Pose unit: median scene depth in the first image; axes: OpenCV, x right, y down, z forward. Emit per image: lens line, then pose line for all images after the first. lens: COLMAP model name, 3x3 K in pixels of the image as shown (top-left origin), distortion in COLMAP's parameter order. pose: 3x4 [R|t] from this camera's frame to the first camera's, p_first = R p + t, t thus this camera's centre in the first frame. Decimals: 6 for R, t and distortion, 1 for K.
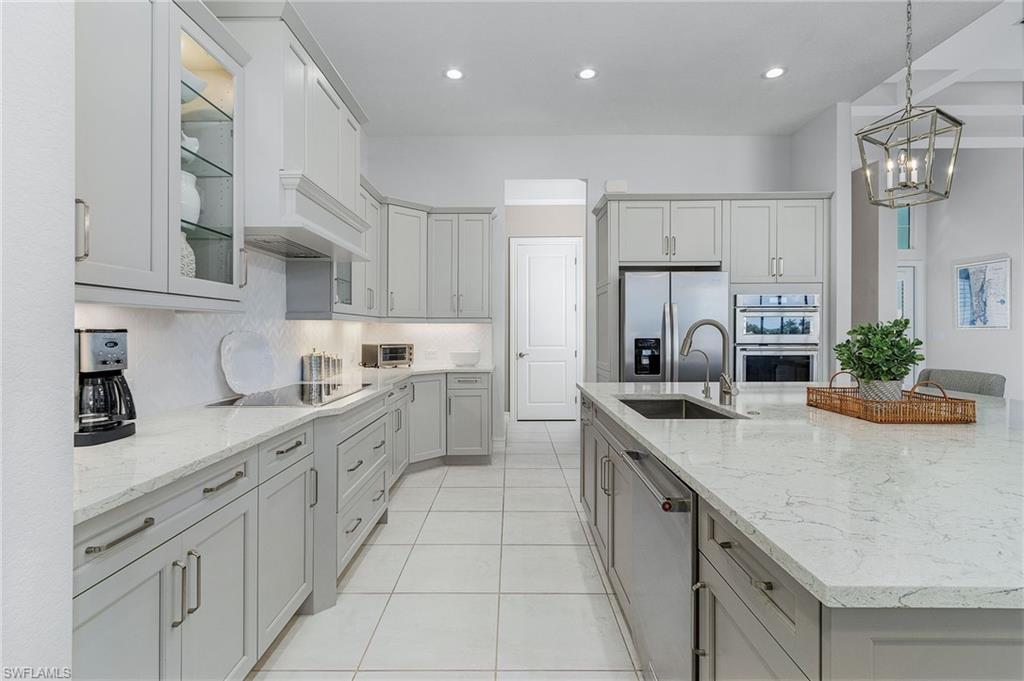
lens RADIAL K [[467.1, 0, 512.0], [0, 467.1, 340.5], [0, 0, 1]] dist [0.000468, 0.000105]
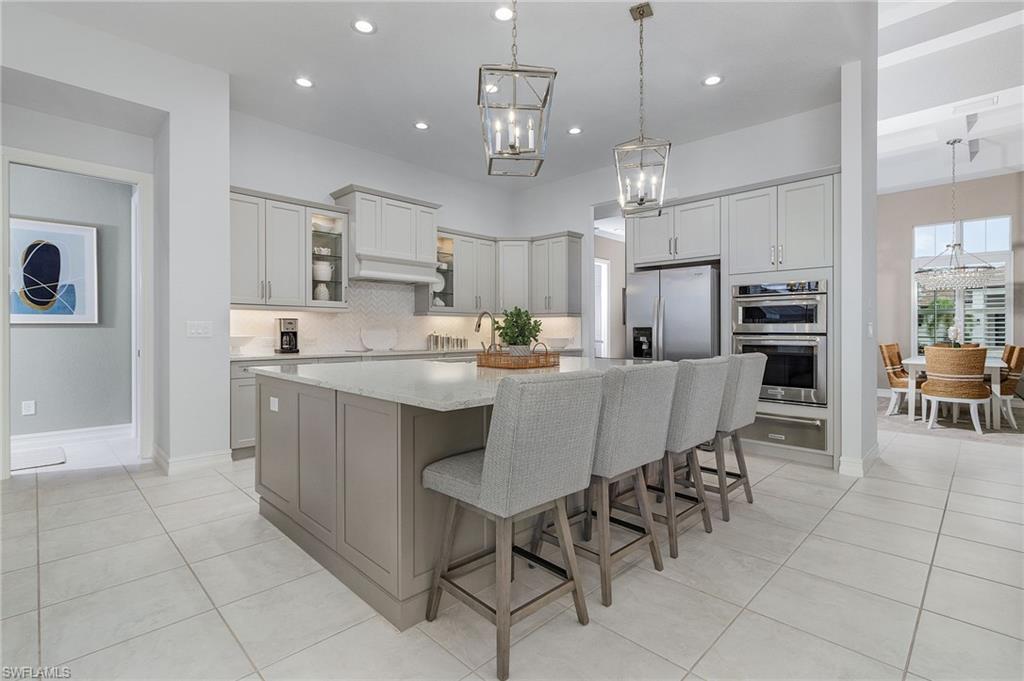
lens RADIAL K [[480.1, 0, 518.9], [0, 480.1, 326.0], [0, 0, 1]] dist [0.001580, 0.000199]
pose [[0.730229, -0.003292, -0.683194, 0.884616], [-0.018326, 0.999534, -0.024404, 0.027355], [0.682957, 0.030341, 0.729829, -0.102352]]
